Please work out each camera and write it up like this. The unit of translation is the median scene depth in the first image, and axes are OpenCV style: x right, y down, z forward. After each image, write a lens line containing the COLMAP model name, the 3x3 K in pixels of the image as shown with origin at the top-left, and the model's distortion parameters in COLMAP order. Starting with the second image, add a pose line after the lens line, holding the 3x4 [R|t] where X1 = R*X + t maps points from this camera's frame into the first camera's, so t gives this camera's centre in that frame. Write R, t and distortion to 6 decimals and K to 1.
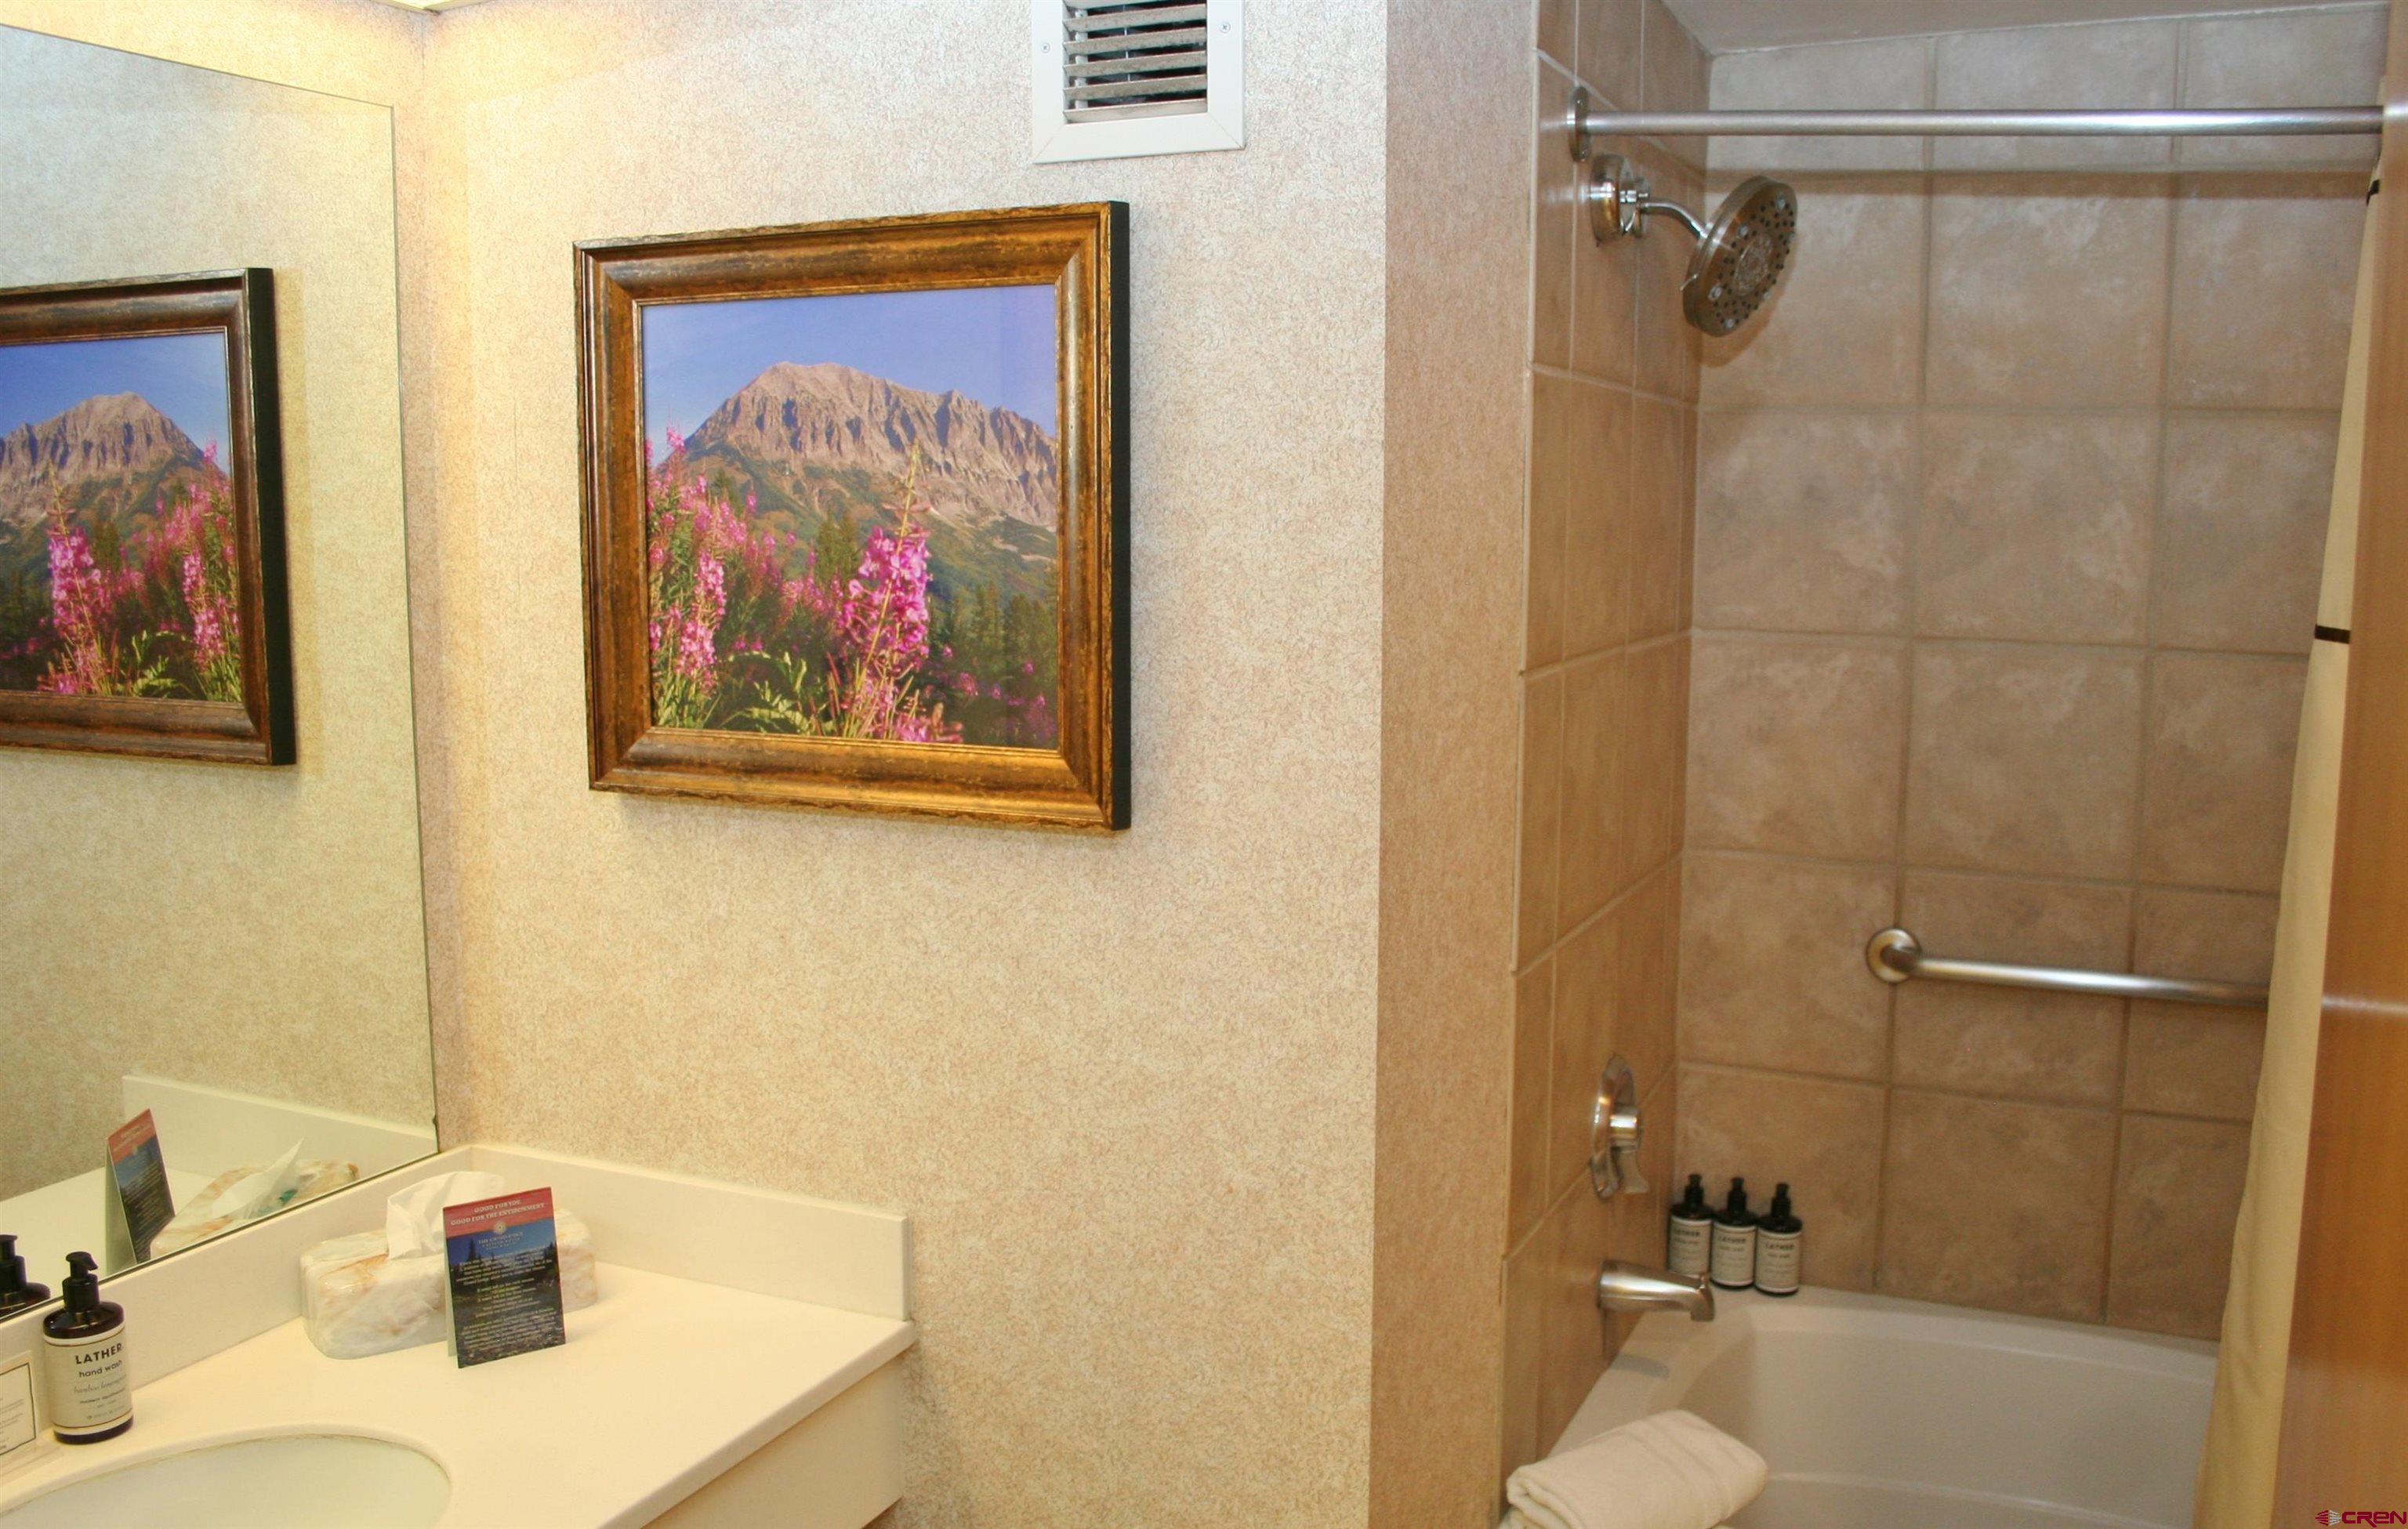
lens RADIAL K [[2123.6, 0, 1204.0], [0, 2123.6, 764.5], [0, 0, 1]] dist [-0.136865, 0.126240]
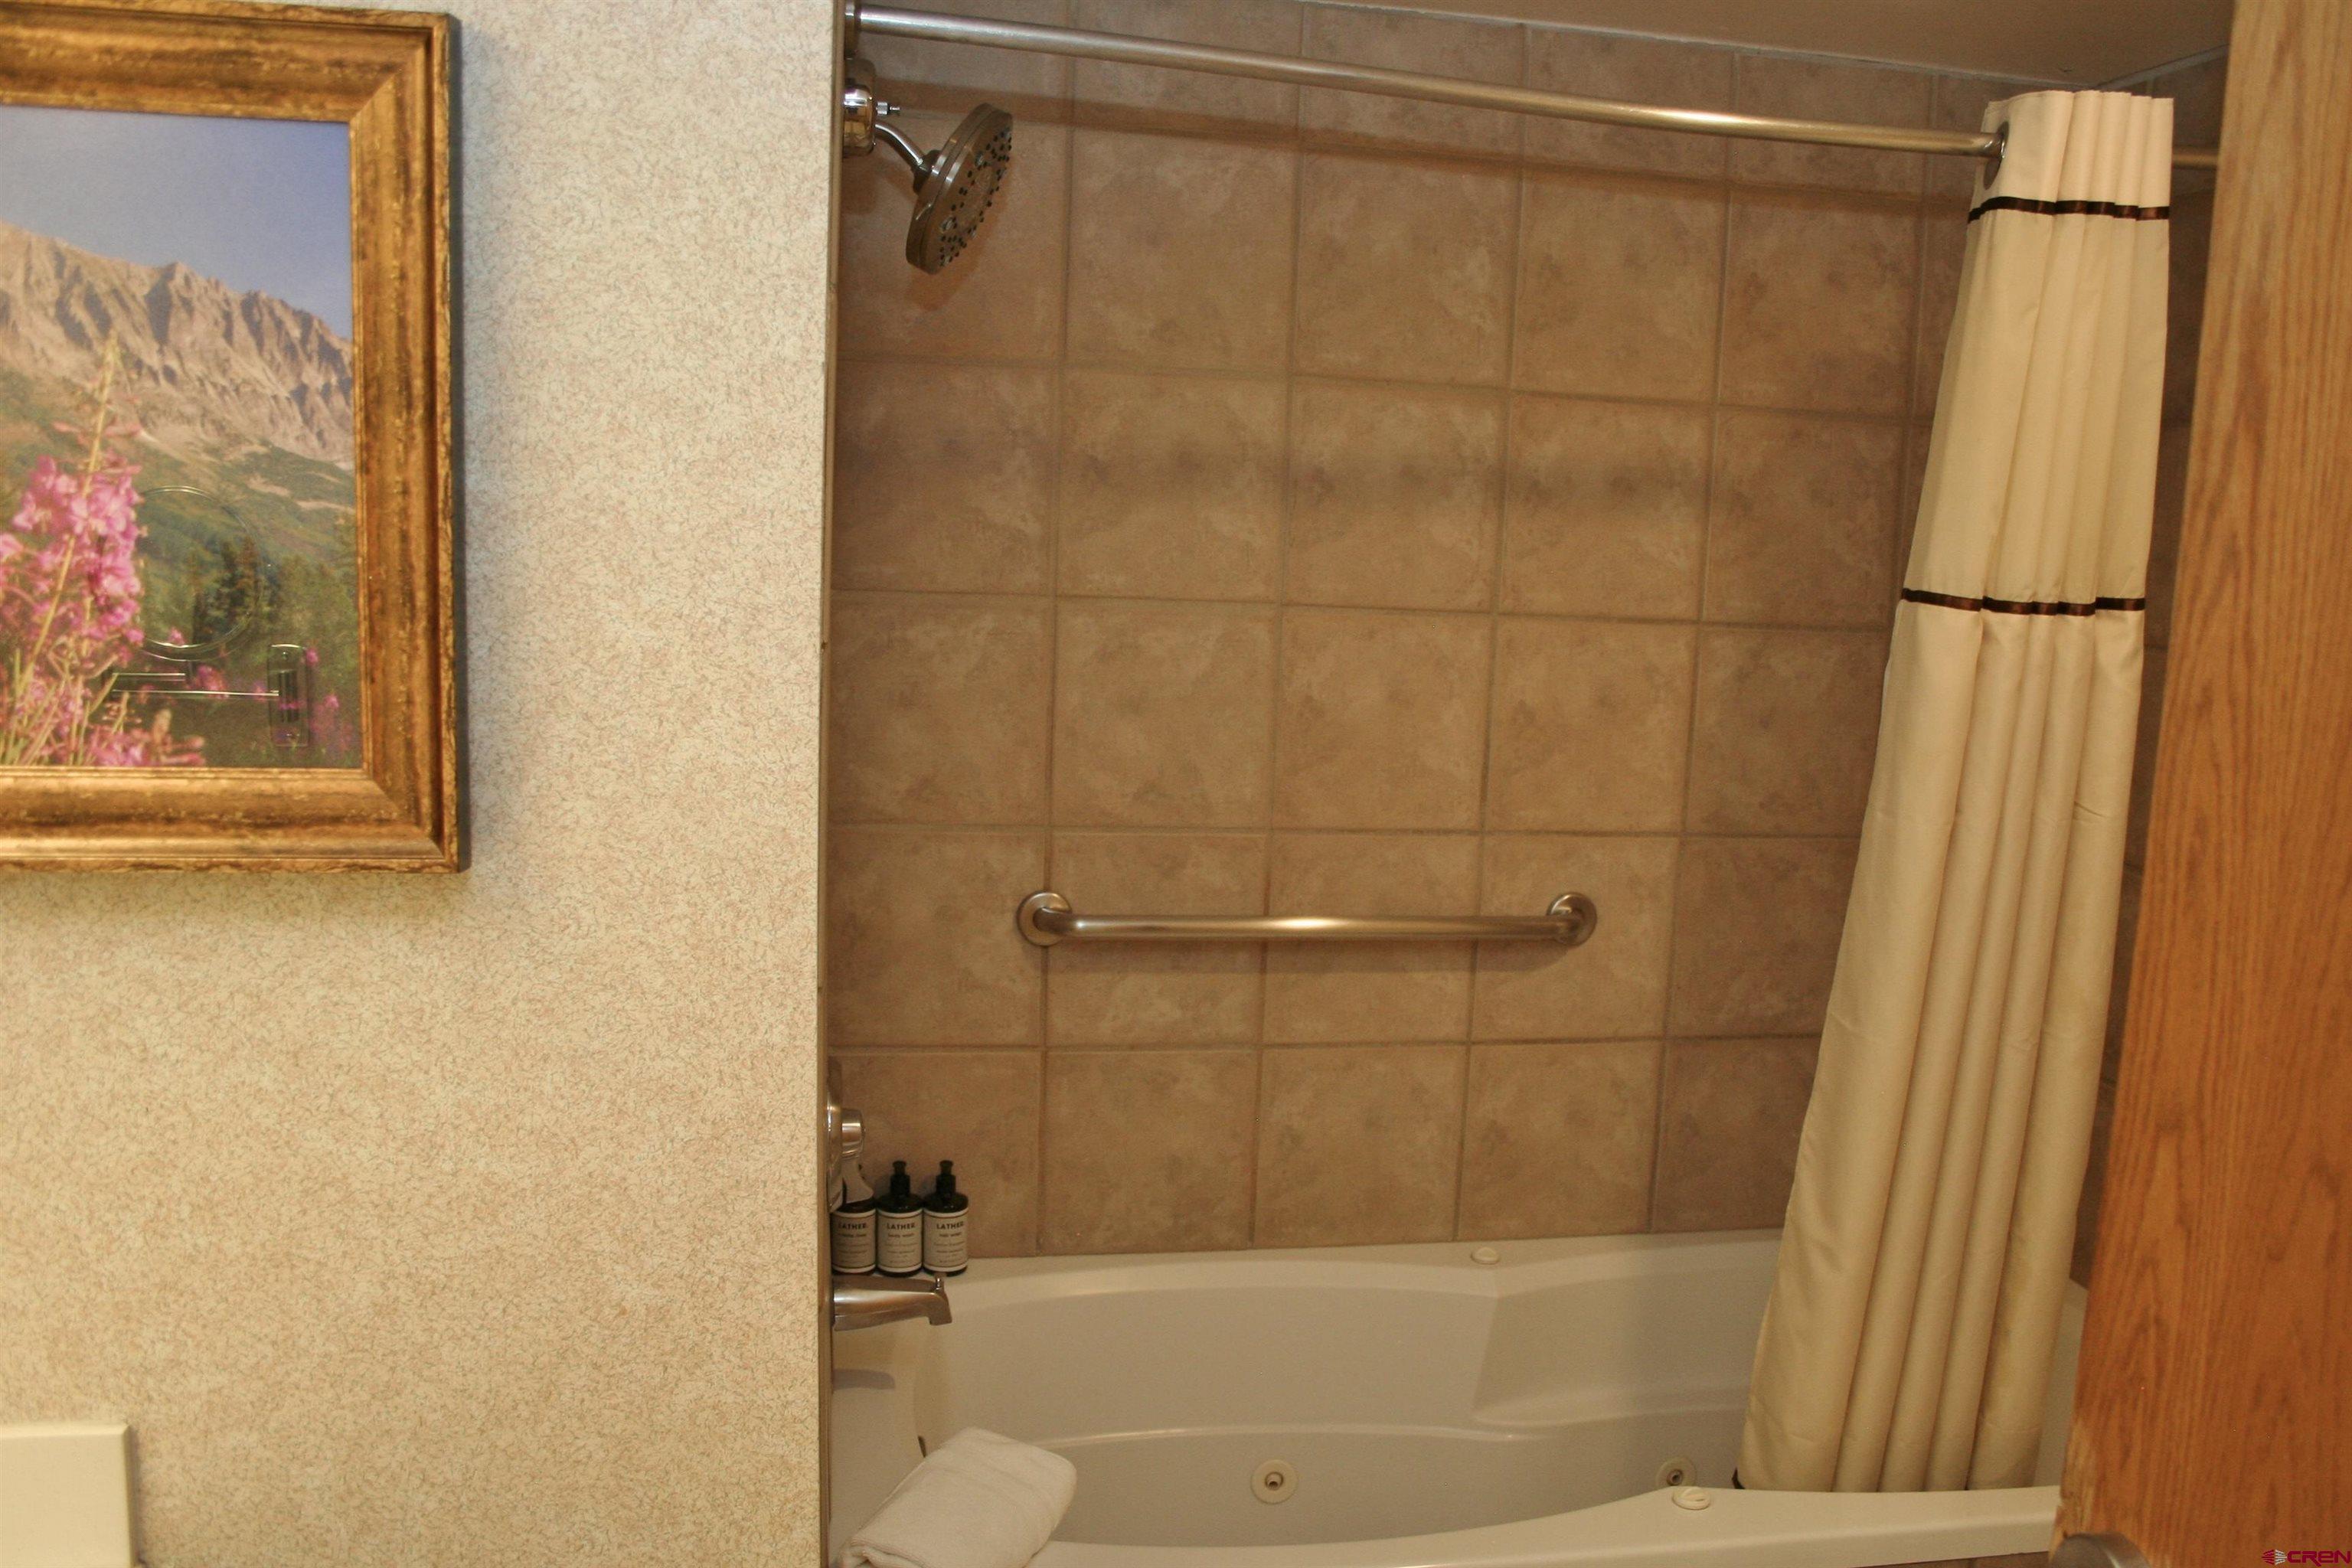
lens RADIAL K [[1989.5, 0, 1189.4], [0, 1989.5, 802.3], [0, 0, 1]] dist [-0.147747, 0.136928]
pose [[0.822422, -0.064174, 0.565247, -0.208211], [0.038054, 0.997597, 0.057892, -0.022489], [-0.567604, -0.026102, 0.822888, 0.274524]]
